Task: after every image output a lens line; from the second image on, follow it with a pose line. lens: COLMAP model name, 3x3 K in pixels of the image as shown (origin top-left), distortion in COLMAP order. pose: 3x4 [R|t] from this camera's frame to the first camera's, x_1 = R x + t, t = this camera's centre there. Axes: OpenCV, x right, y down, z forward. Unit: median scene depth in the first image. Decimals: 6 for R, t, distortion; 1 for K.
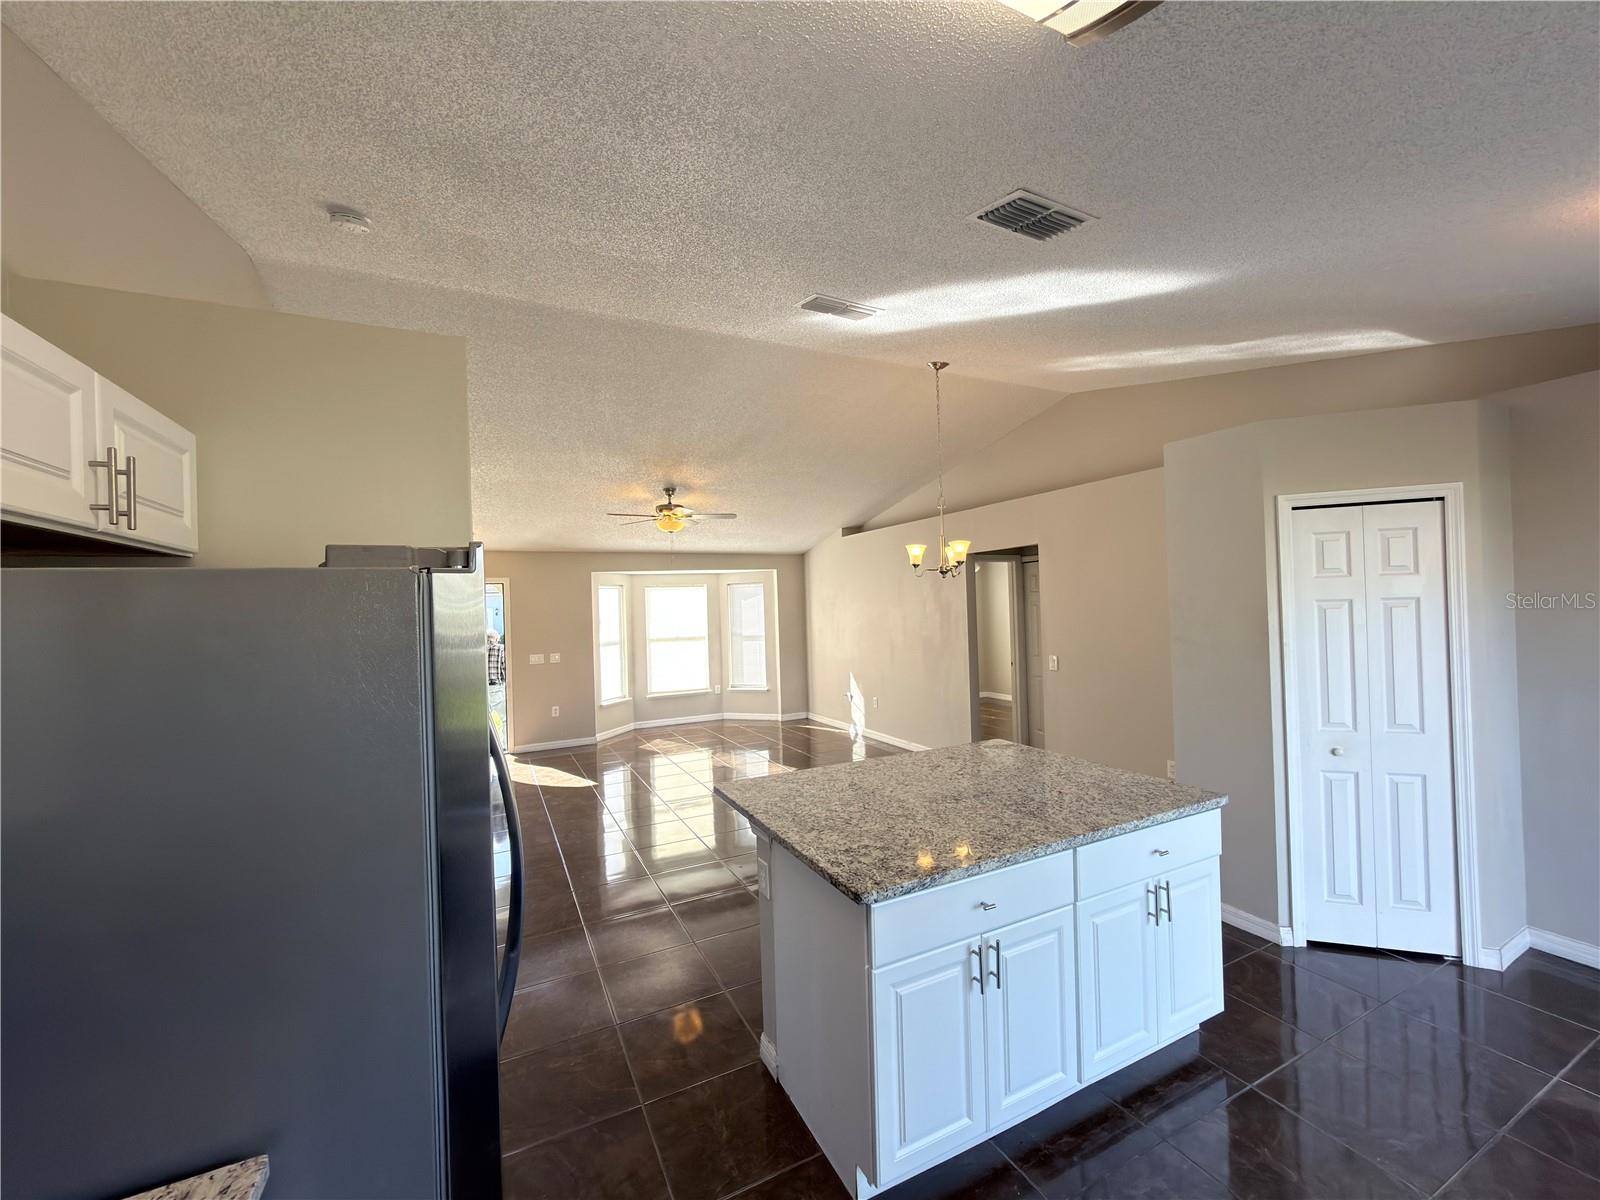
lens RADIAL K [[633.2, 0, 798.9], [0, 633.2, 604.9], [0, 0, 1]] dist [-0.000685, -0.000183]
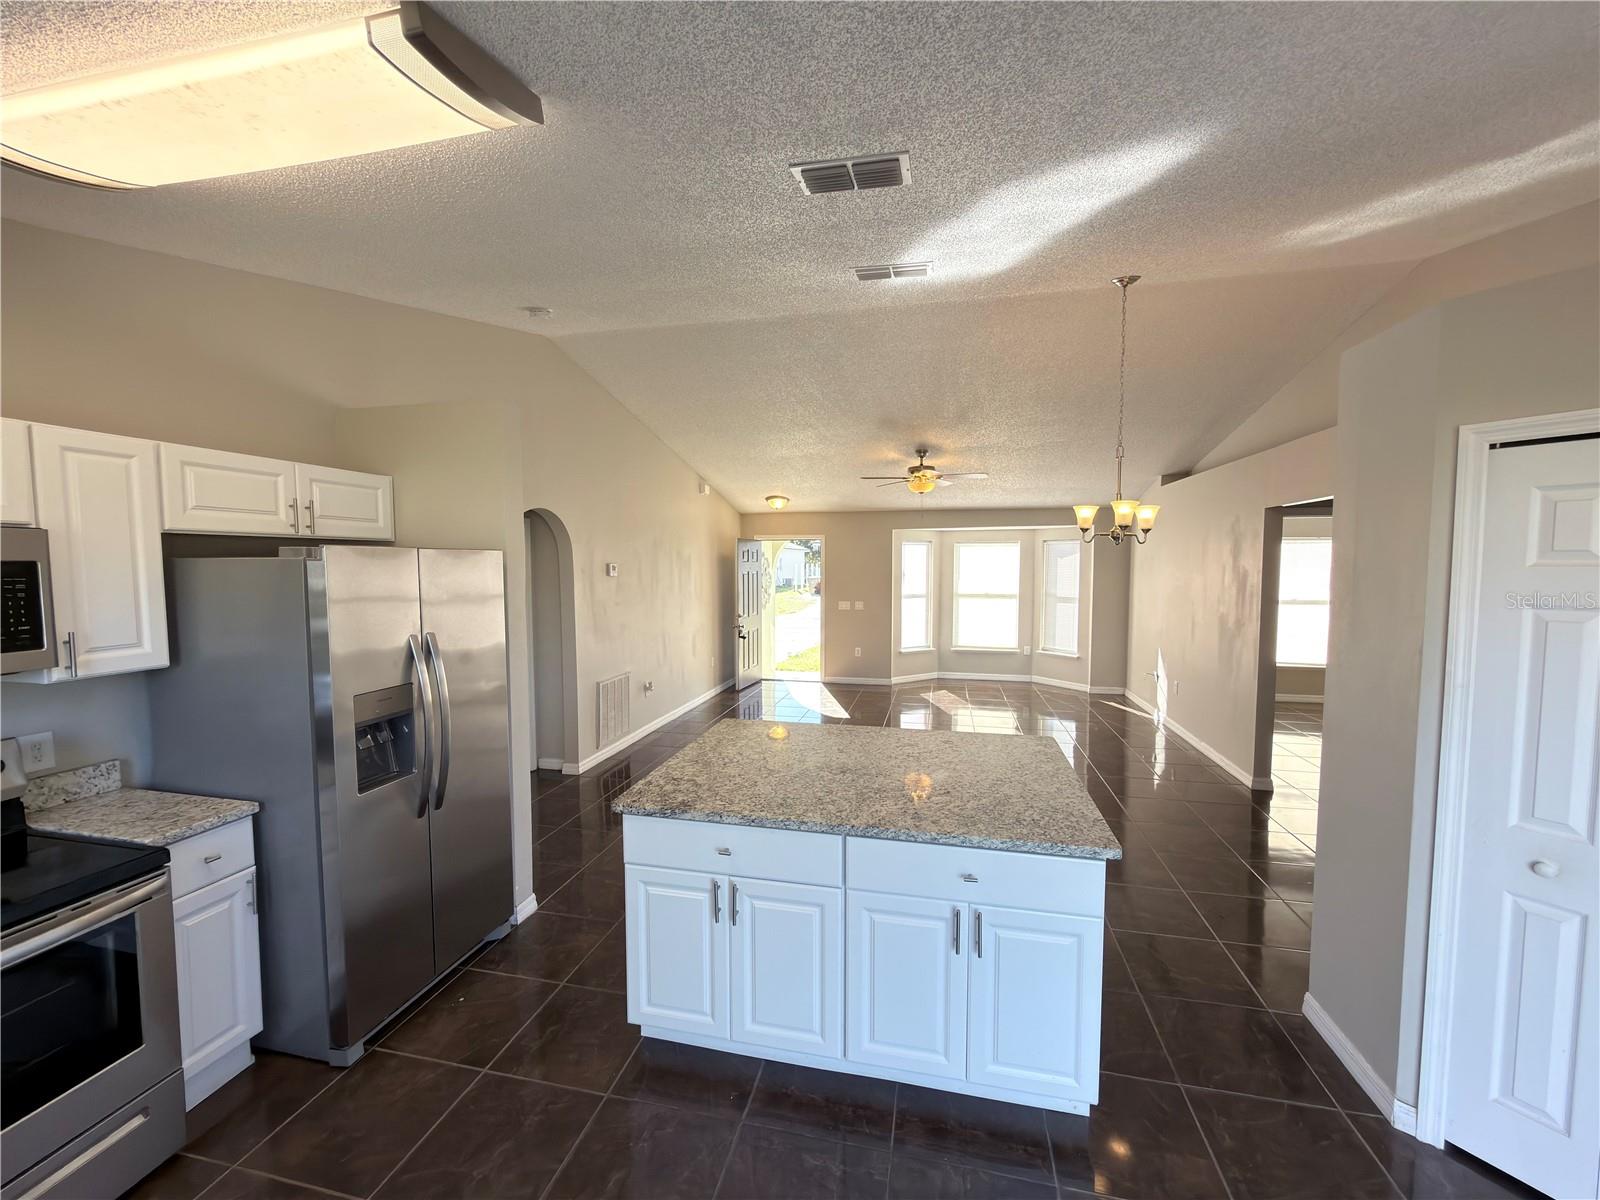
lens RADIAL K [[634.0, 0, 803.2], [0, 634.0, 602.7], [0, 0, 1]] dist [0.001299, 0.000250]
pose [[0.778712, 0.071755, -0.623265, 0.307853], [-0.023387, 0.996068, 0.085455, -0.020259], [0.626946, -0.051969, 0.777328, 0.063841]]
